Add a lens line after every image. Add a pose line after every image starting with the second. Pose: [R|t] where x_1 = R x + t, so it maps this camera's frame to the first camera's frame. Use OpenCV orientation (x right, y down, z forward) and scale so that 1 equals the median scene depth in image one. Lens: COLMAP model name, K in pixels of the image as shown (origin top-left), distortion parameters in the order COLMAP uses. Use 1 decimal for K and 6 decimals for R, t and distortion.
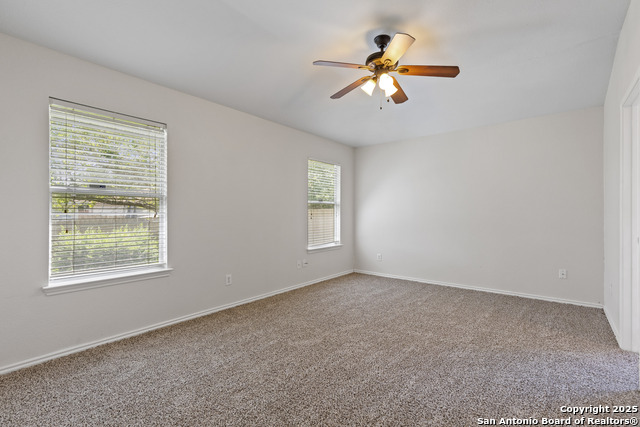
lens RADIAL K [[288.0, 0, 323.8], [0, 288.0, 212.9], [0, 0, 1]] dist [0.001200, 0.000392]
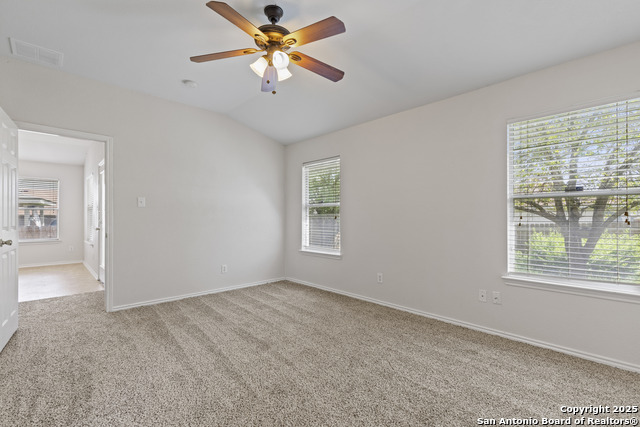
lens RADIAL K [[288.0, 0, 323.8], [0, 288.0, 212.9], [0, 0, 1]] dist [0.001200, 0.000392]
pose [[-0.119352, -0.008048, -0.992819, 0.770287], [0.006514, 0.999939, -0.008889, -0.004084], [0.992831, -0.007528, -0.119292, 0.921370]]
